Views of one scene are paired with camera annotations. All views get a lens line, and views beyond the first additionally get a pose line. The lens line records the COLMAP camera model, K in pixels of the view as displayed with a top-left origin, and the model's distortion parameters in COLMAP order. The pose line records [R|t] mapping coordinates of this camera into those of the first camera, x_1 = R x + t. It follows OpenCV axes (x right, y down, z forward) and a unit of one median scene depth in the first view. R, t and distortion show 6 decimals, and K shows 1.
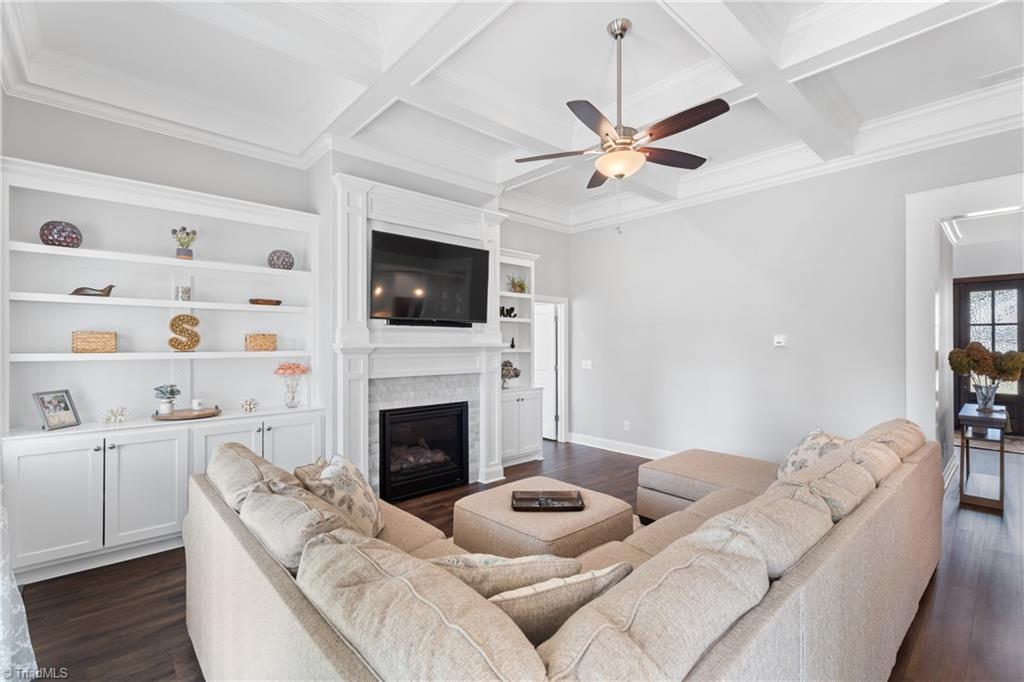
lens RADIAL K [[450.2, 0, 512.0], [0, 450.2, 341.0], [0, 0, 1]] dist [-0.001039, 0.000486]
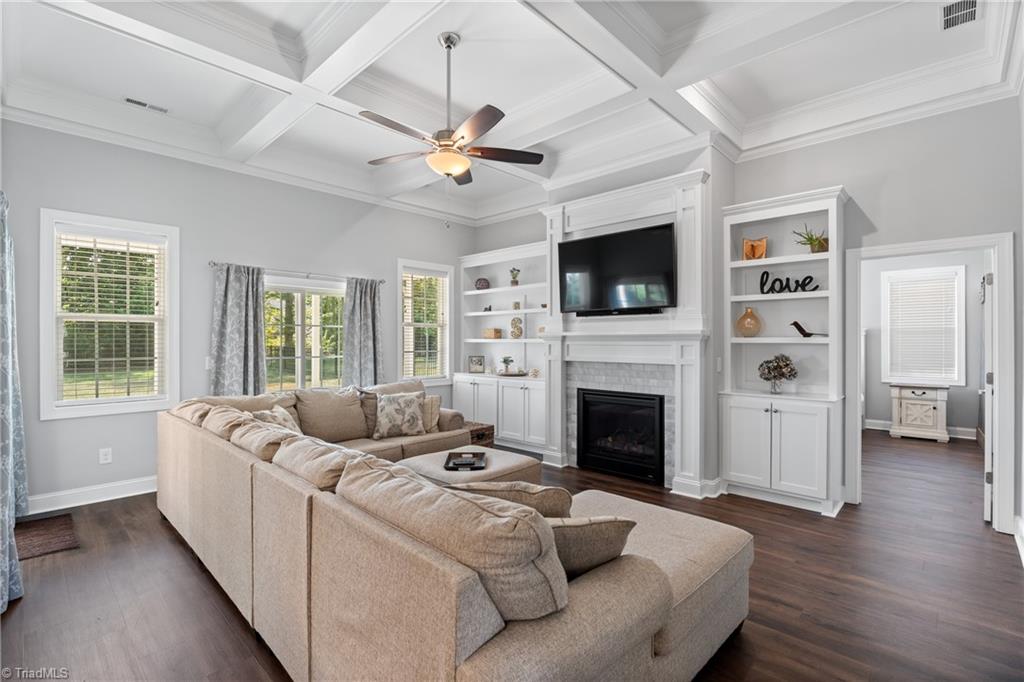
lens RADIAL K [[470.1, 0, 512.0], [0, 470.1, 341.0], [0, 0, 1]] dist [-0.003806, -0.000375]
pose [[0.076295, 0.001828, -0.997084, 0.930214], [0.006651, 0.999975, 0.002343, 0.023685], [0.997063, -0.006810, 0.076281, 0.714565]]
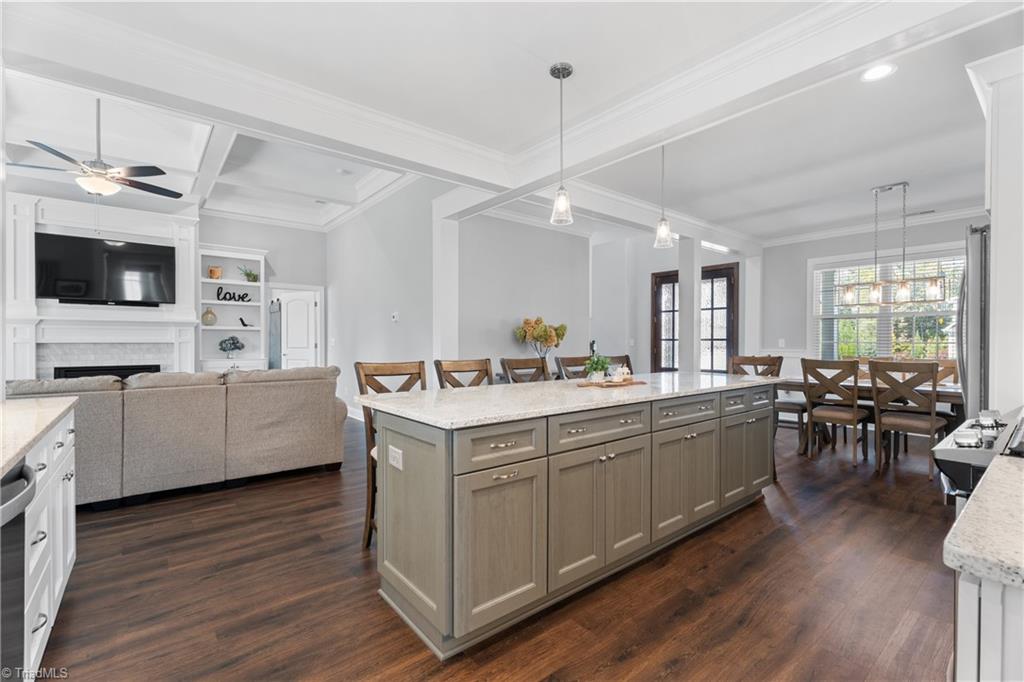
lens RADIAL K [[450.2, 0, 512.0], [0, 450.2, 341.0], [0, 0, 1]] dist [-0.001039, 0.000486]
pose [[0.998751, 0.002022, -0.049924, 1.103301], [-0.001670, 0.999973, 0.007094, 0.062926], [0.049937, -0.007002, 0.998728, -0.259213]]
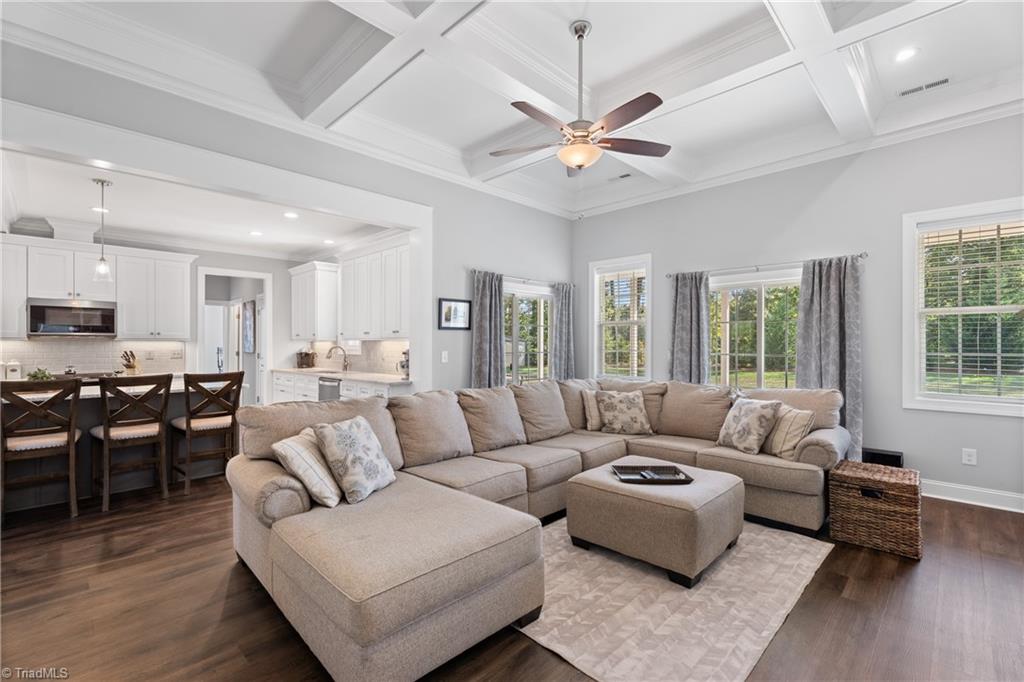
lens RADIAL K [[458.9, 0, 512.0], [0, 458.9, 341.0], [0, 0, 1]] dist [0.029786, 0.000385]
pose [[-0.998035, 0.003772, -0.062547, 0.320171], [0.003926, 0.999990, -0.002330, 0.033374], [0.062538, -0.002571, -0.998039, 1.426209]]
